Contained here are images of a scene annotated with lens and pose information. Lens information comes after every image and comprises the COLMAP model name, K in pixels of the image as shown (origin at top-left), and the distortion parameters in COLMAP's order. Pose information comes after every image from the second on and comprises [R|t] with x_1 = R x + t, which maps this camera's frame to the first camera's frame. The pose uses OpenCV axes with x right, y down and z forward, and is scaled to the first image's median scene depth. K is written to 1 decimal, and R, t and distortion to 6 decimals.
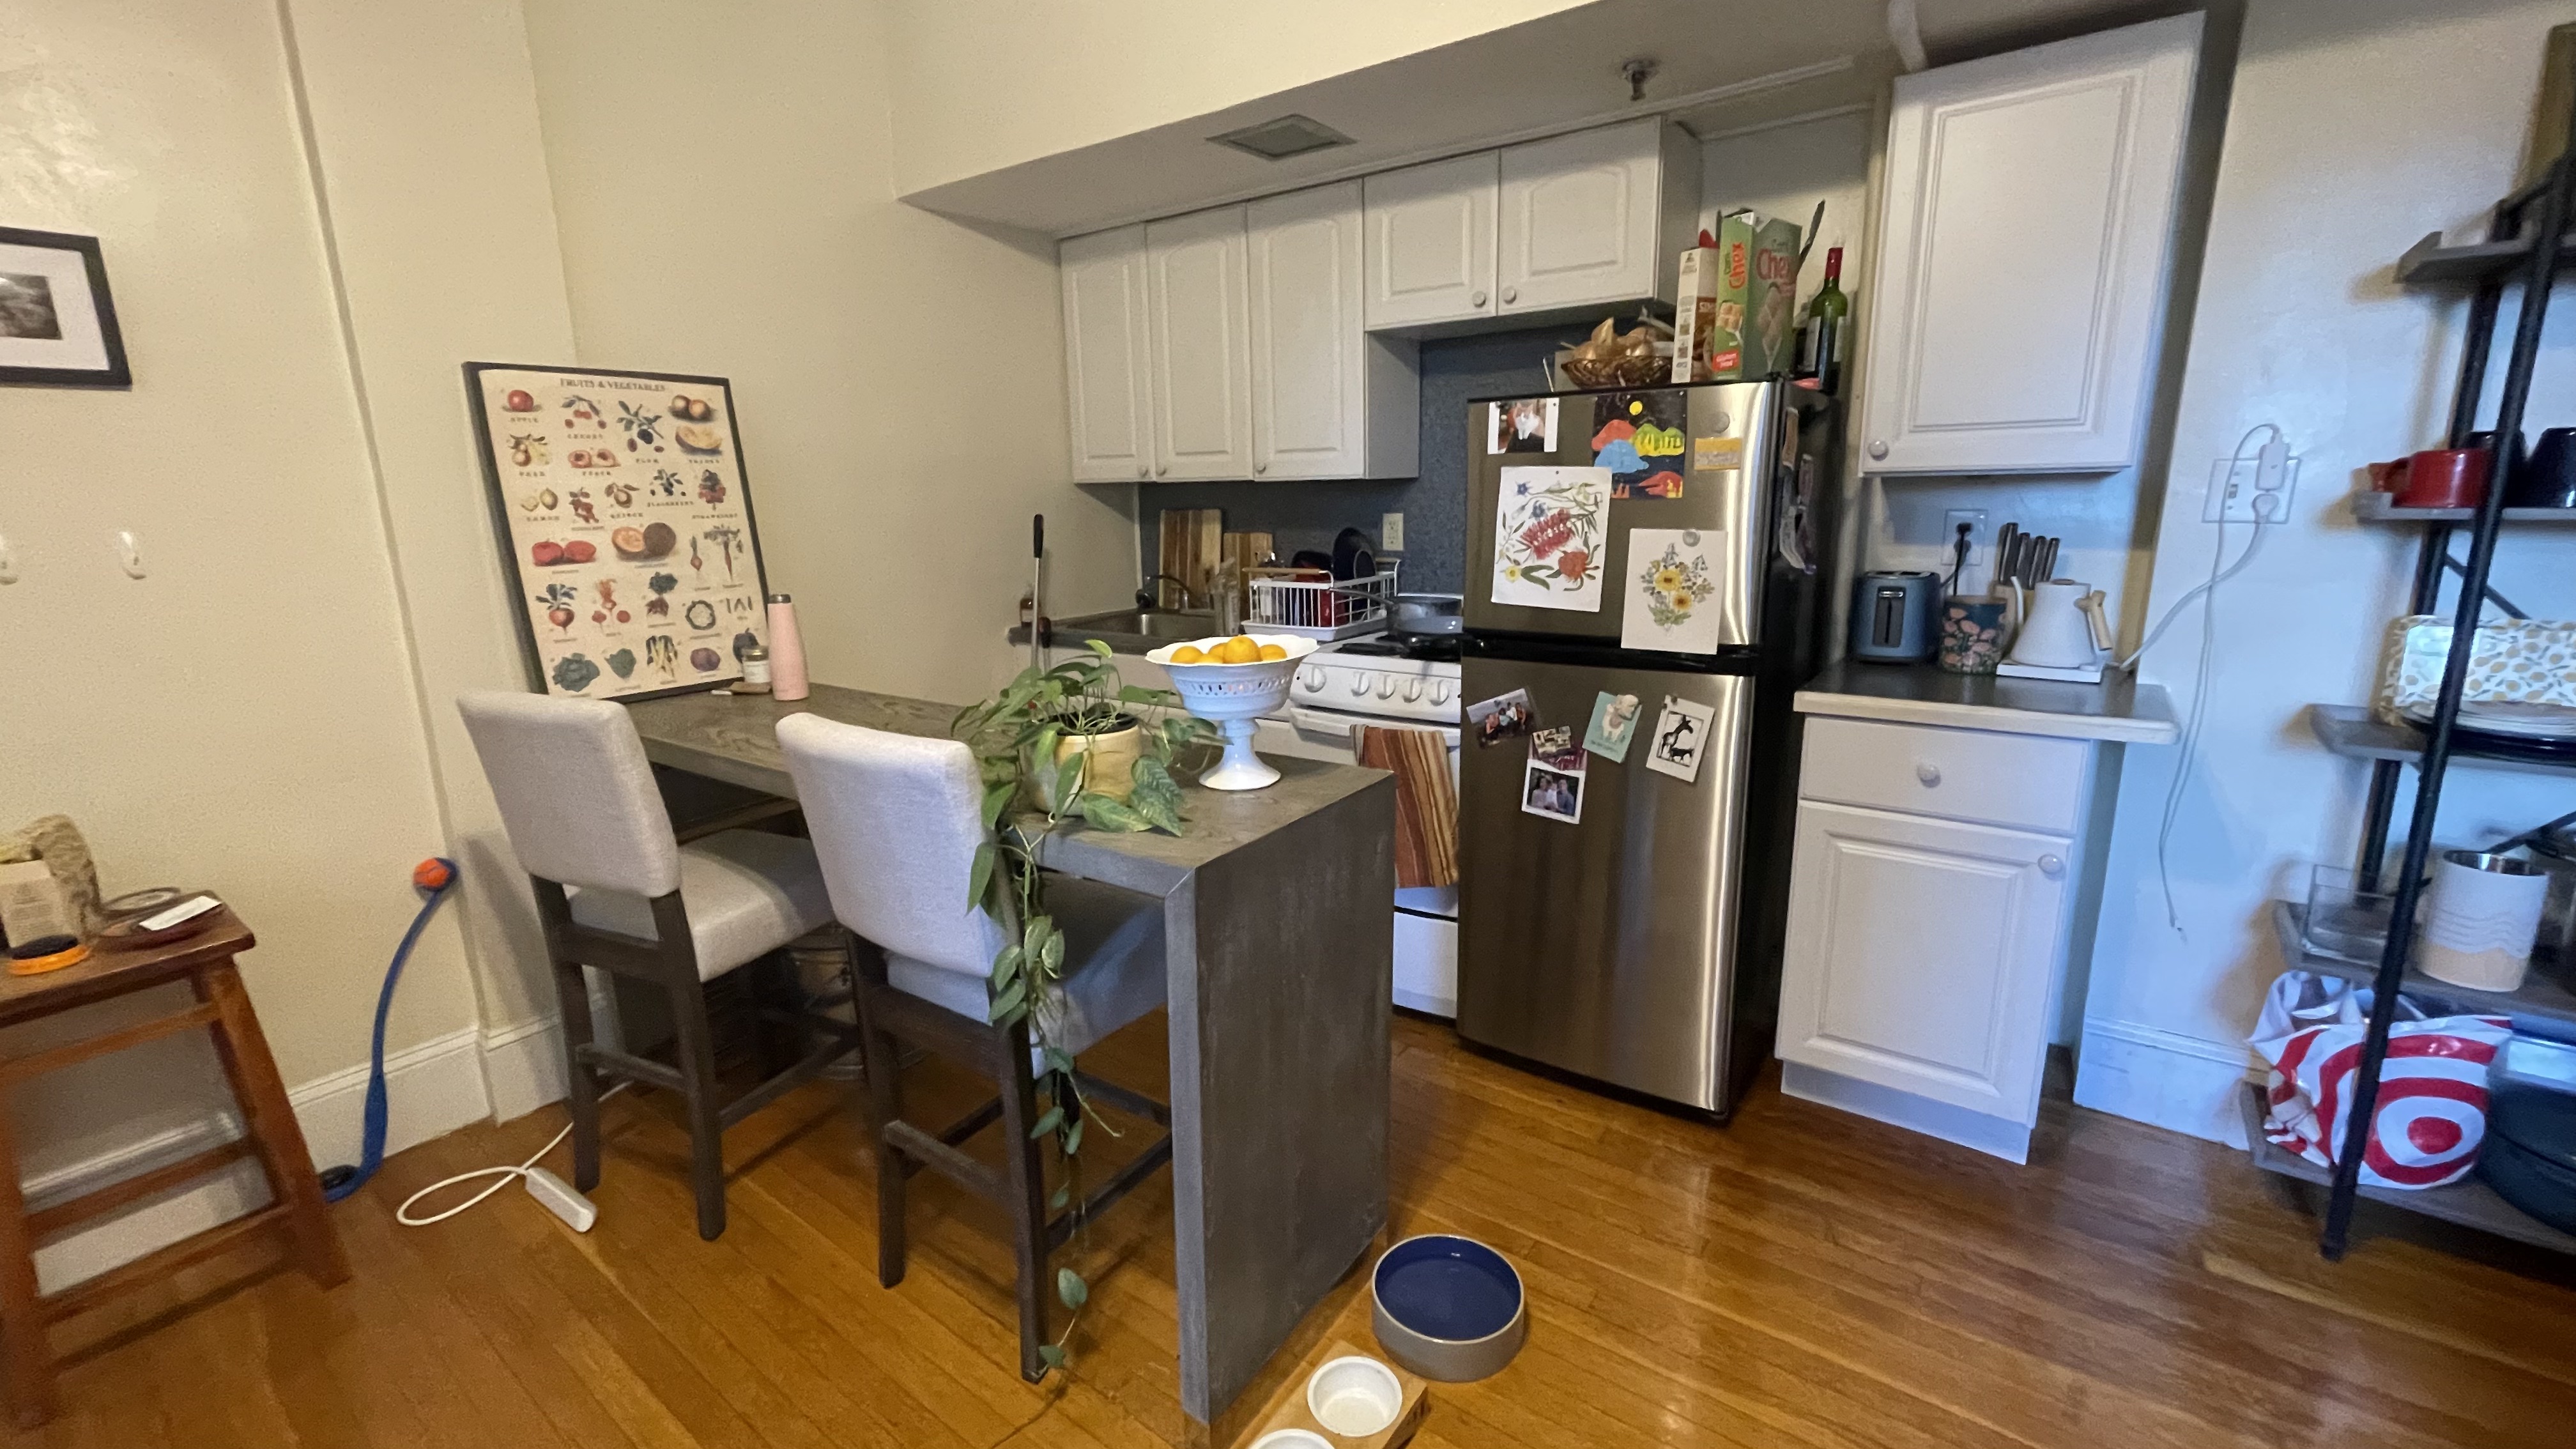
lens RADIAL K [[1046.7, 0, 1282.1], [0, 1046.7, 727.5], [0, 0, 1]] dist [-0.005348, 0.001852]
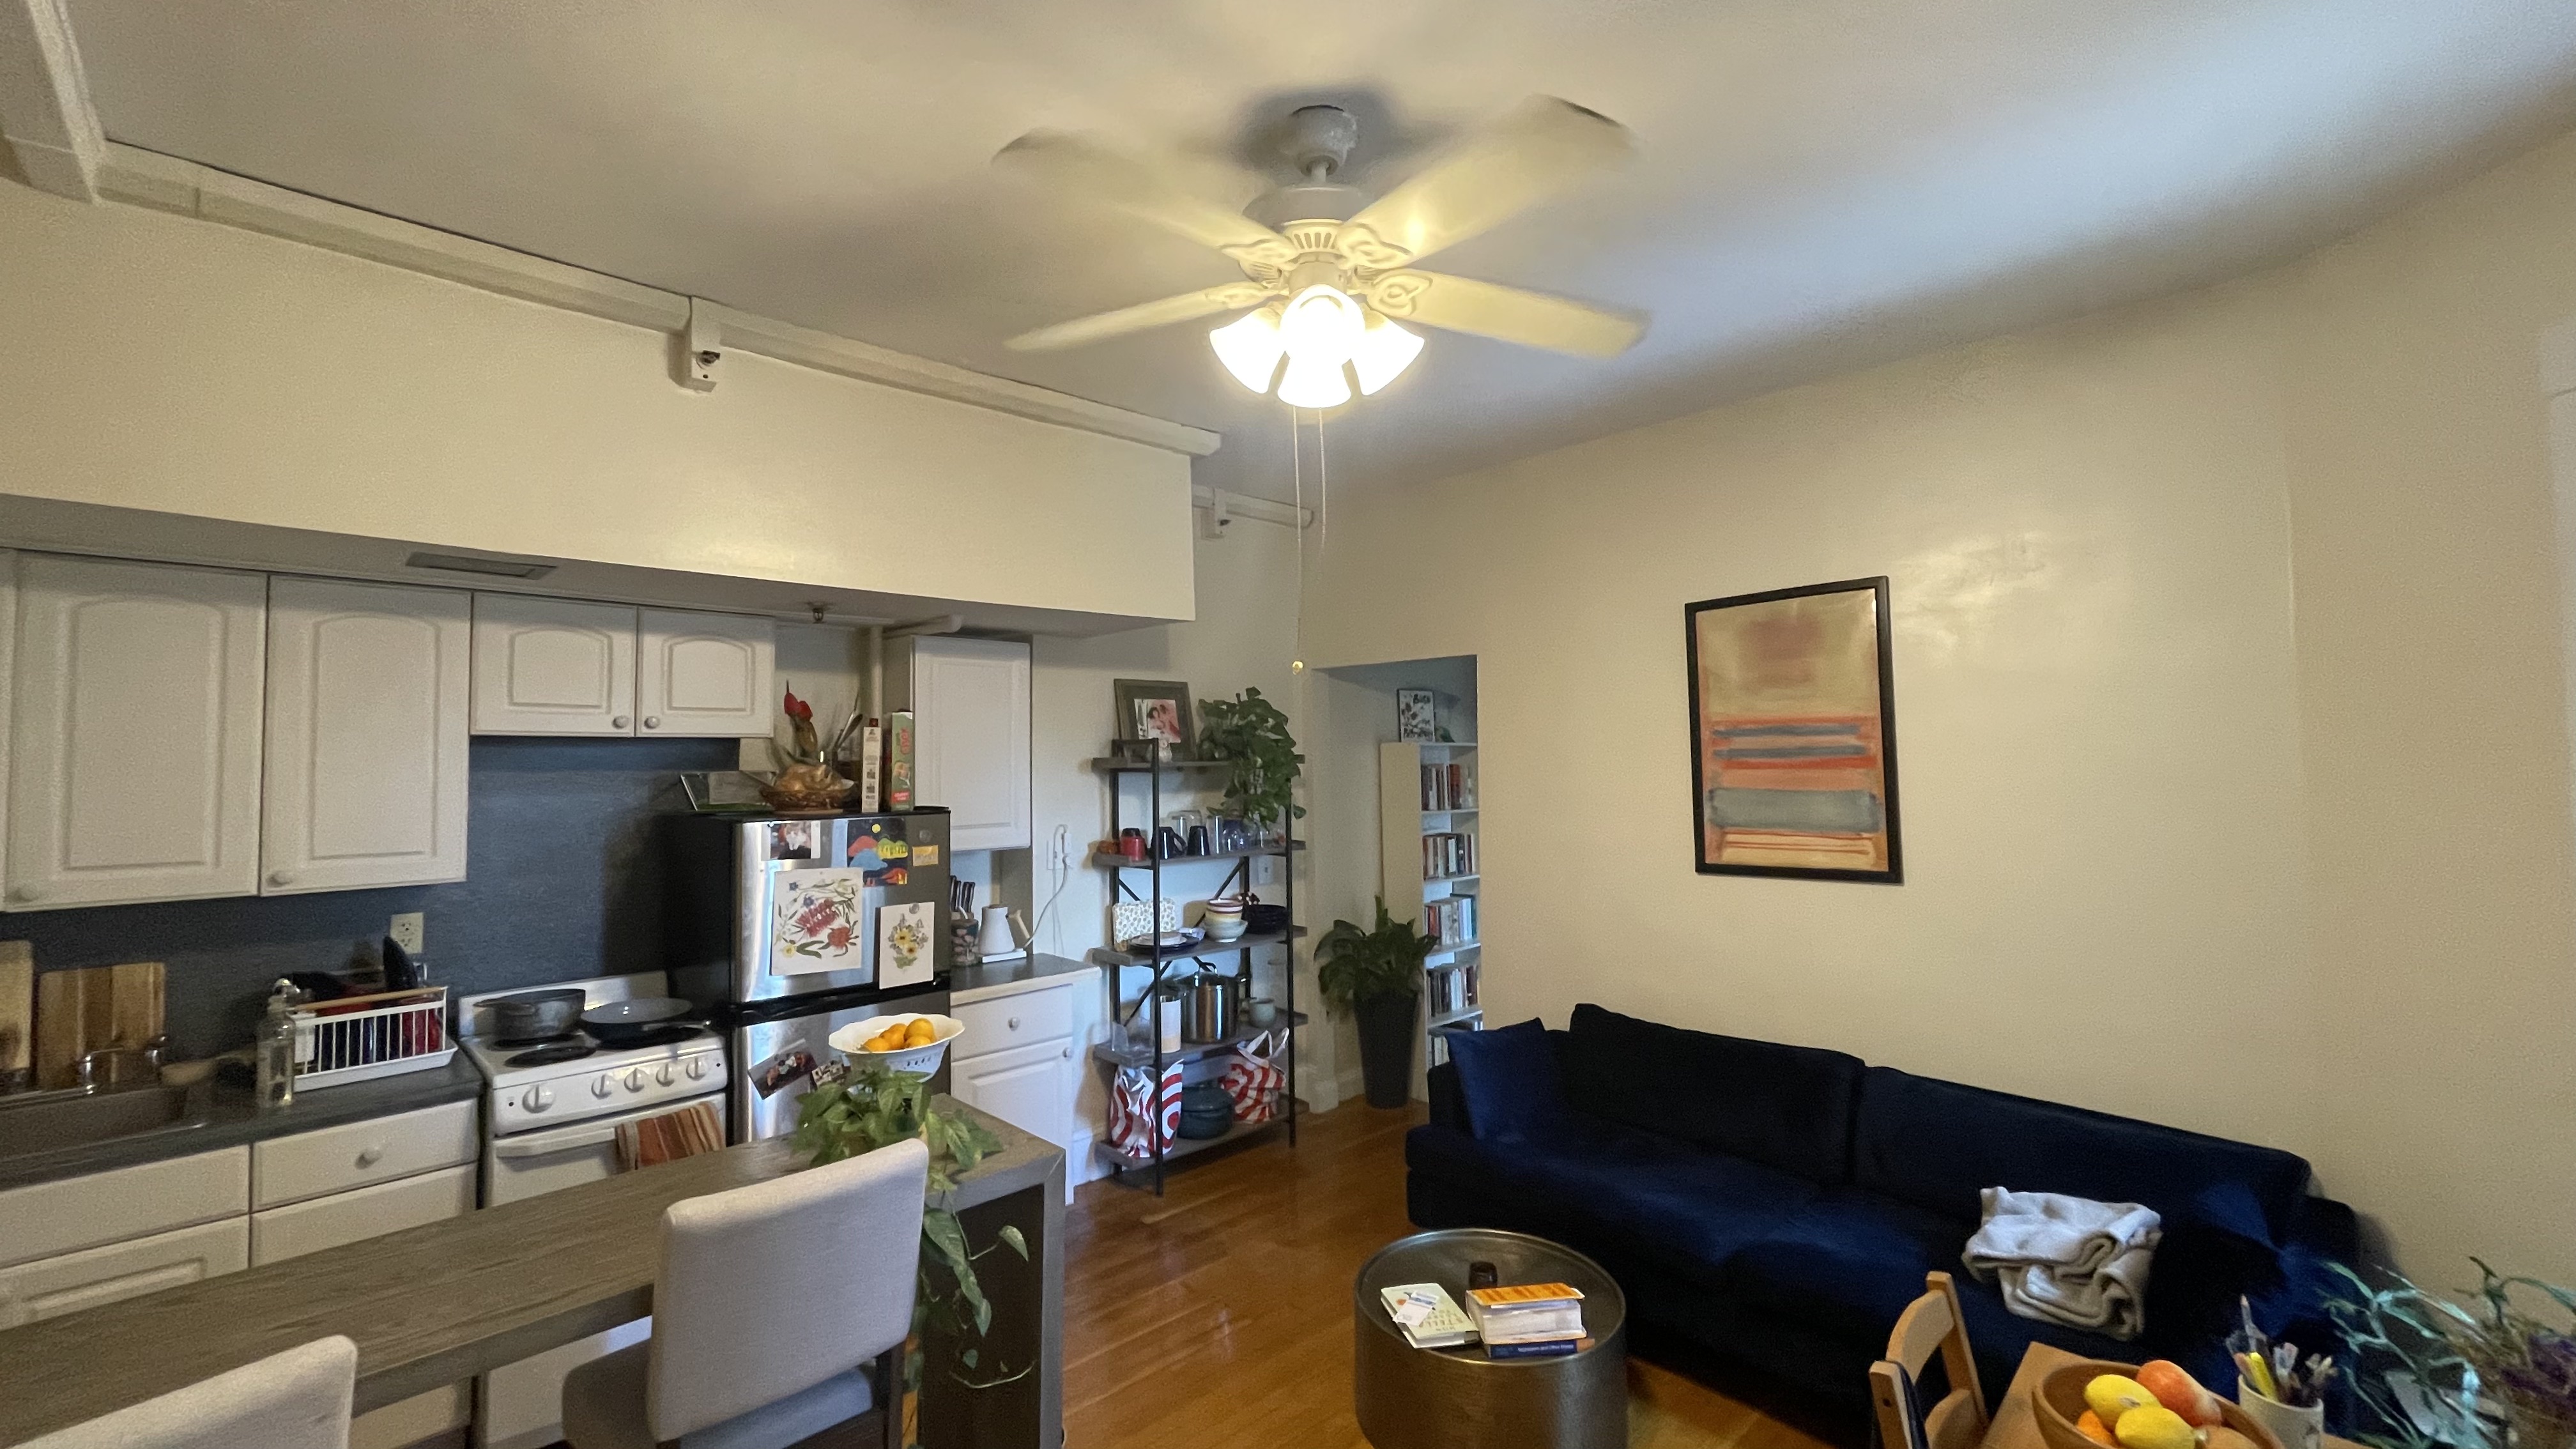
lens RADIAL K [[1046.7, 0, 1286.8], [0, 1046.7, 721.2], [0, 0, 1]] dist [-0.005348, 0.001852]
pose [[0.164837, 0.053602, 0.984863, -0.955010], [0.223980, 0.970401, -0.090303, -0.166623], [-0.960553, 0.235475, 0.147953, 0.149486]]
